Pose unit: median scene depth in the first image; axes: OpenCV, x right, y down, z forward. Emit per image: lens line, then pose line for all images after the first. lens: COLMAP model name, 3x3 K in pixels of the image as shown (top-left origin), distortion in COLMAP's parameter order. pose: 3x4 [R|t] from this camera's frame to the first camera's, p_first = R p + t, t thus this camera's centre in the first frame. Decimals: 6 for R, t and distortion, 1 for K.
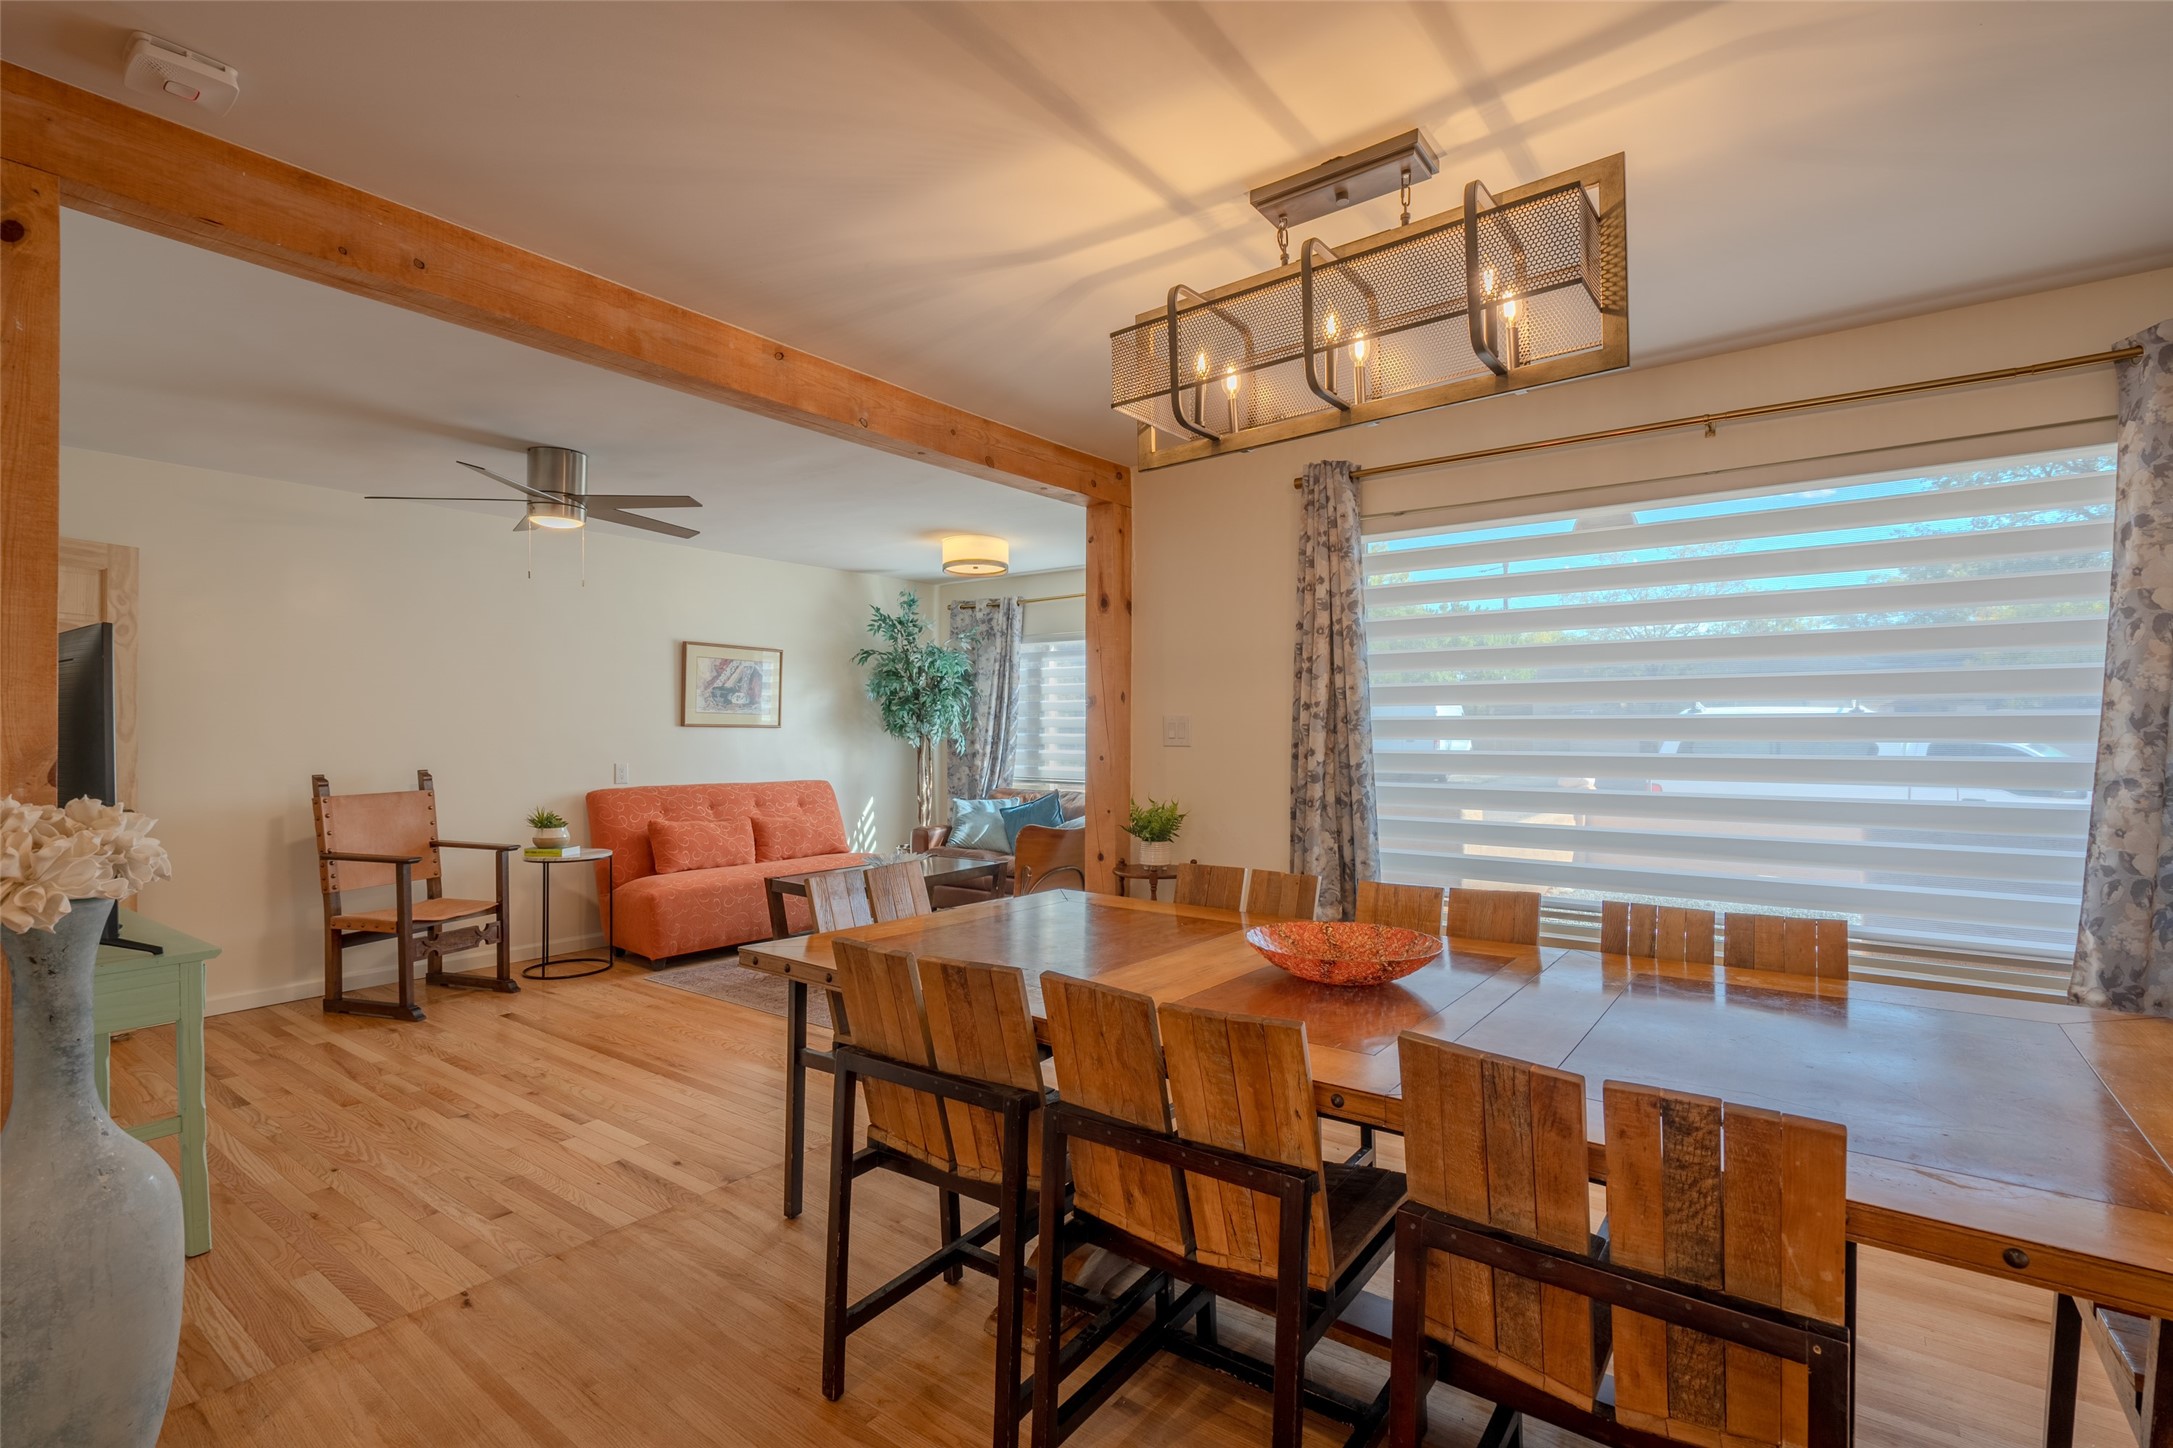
lens RADIAL K [[1003.7, 0, 1086.5], [0, 1003.7, 724.0], [0, 0, 1]] dist [-0.000002, -0.000016]
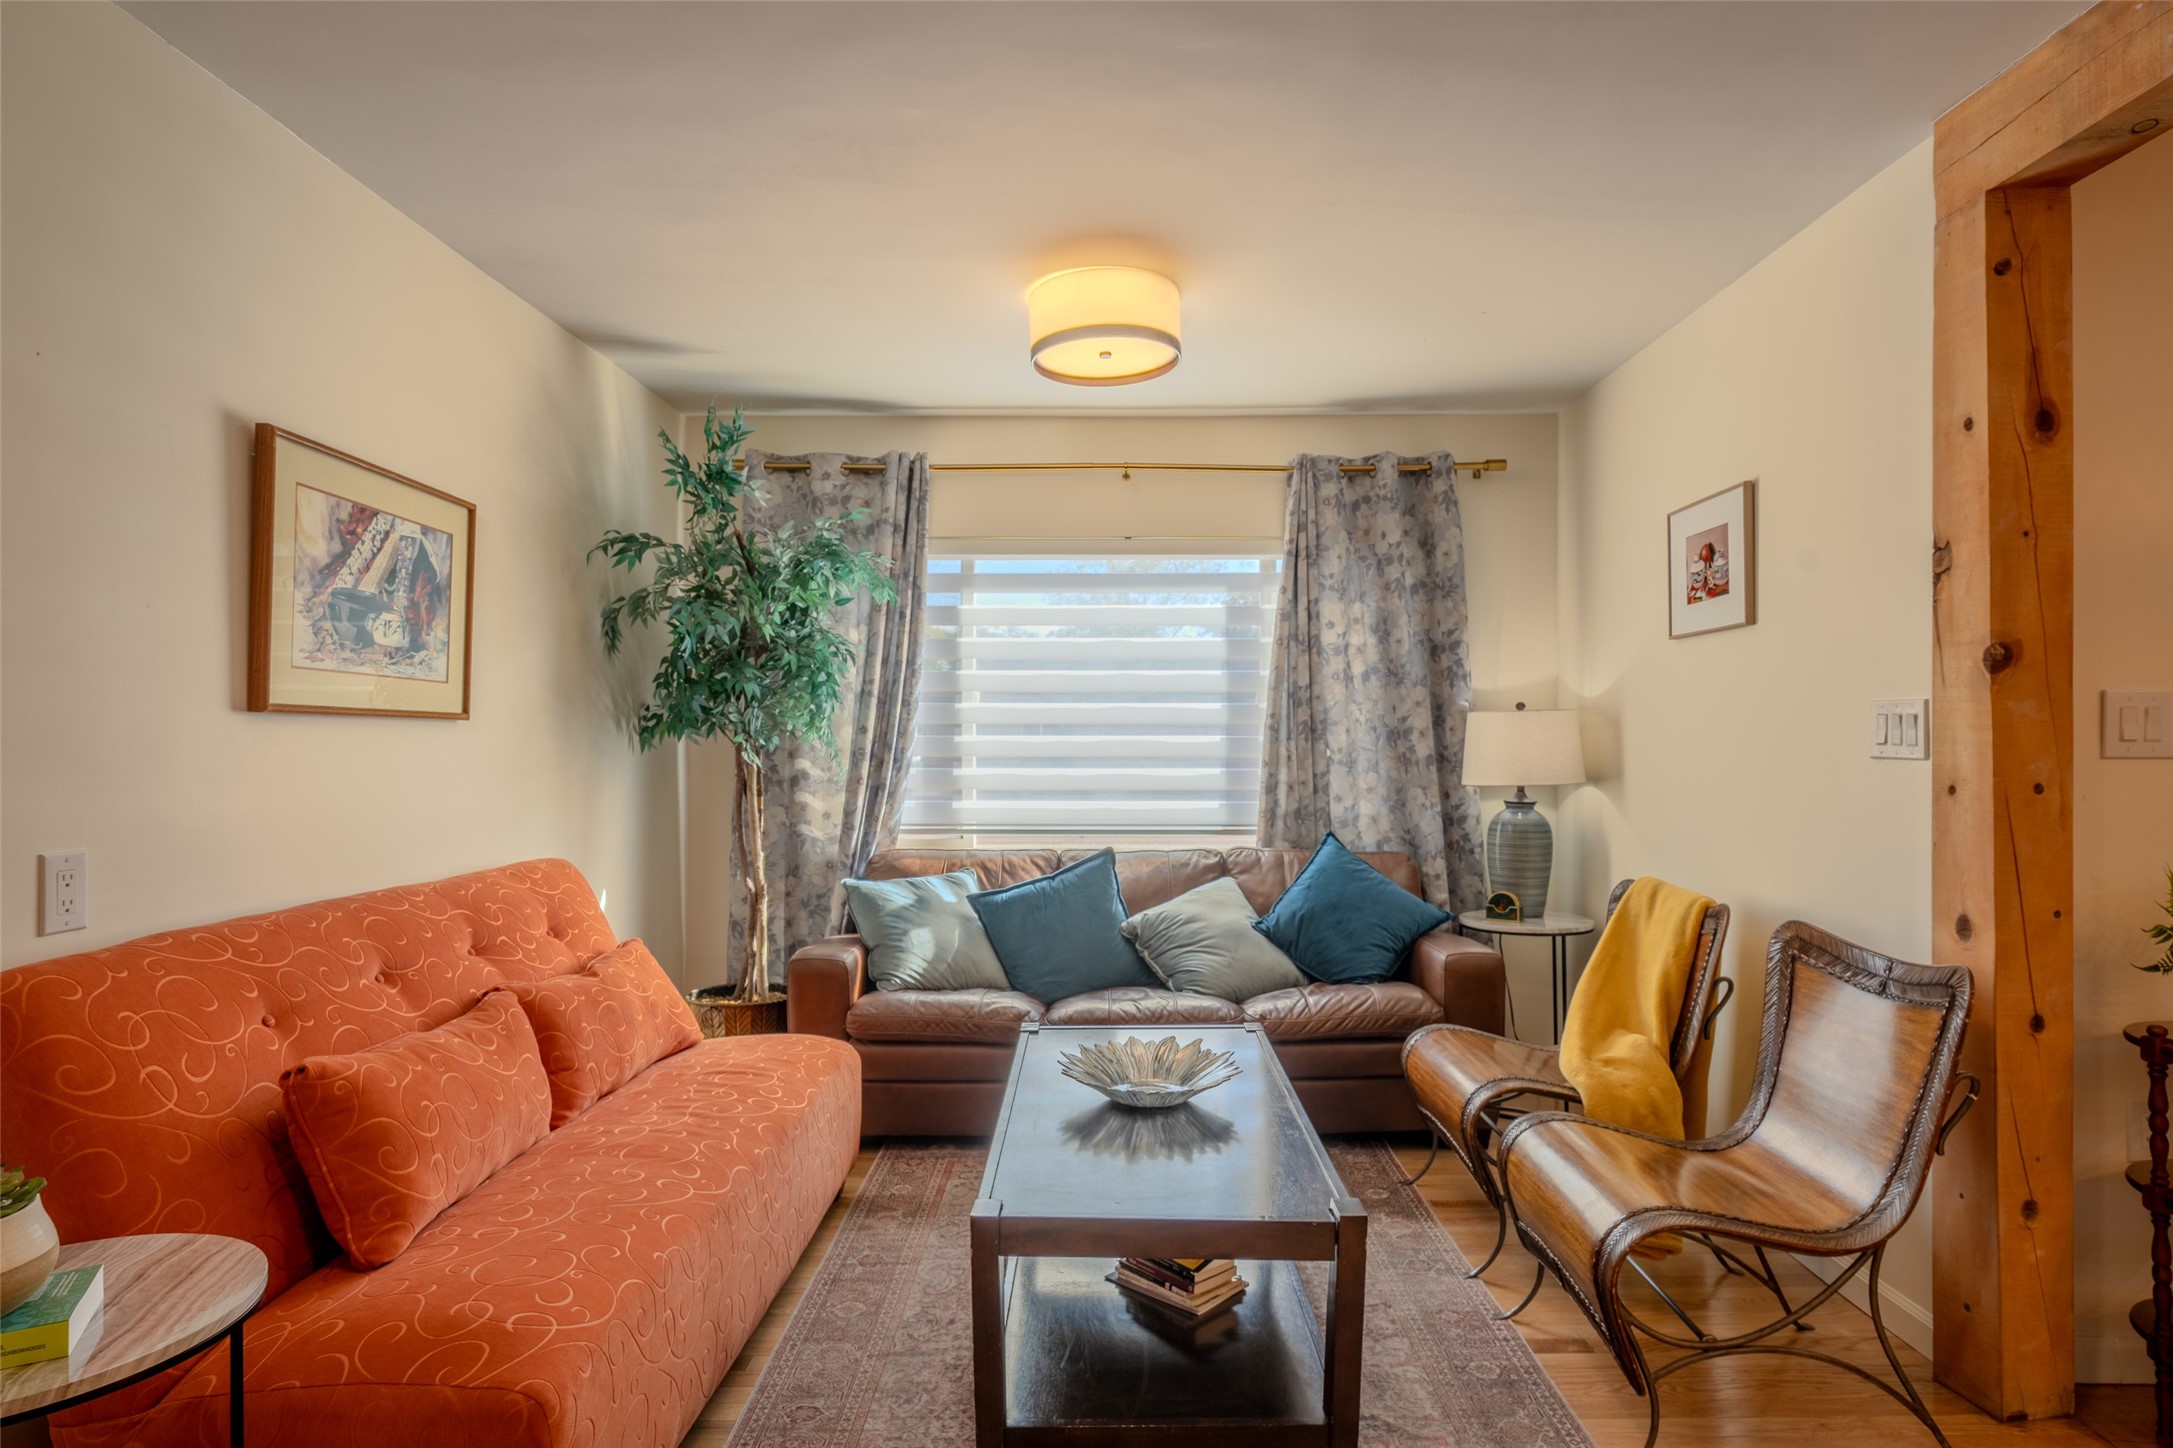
lens RADIAL K [[1188.5, 0, 1086.5], [0, 1188.5, 724.0], [0, 0, 1]] dist [0.000258, 0.000178]
pose [[0.810202, 0.007182, 0.586107, -0.386707], [-0.005592, 0.999974, -0.004523, 0.006312], [-0.586125, 0.000386, 0.810221, 0.539768]]
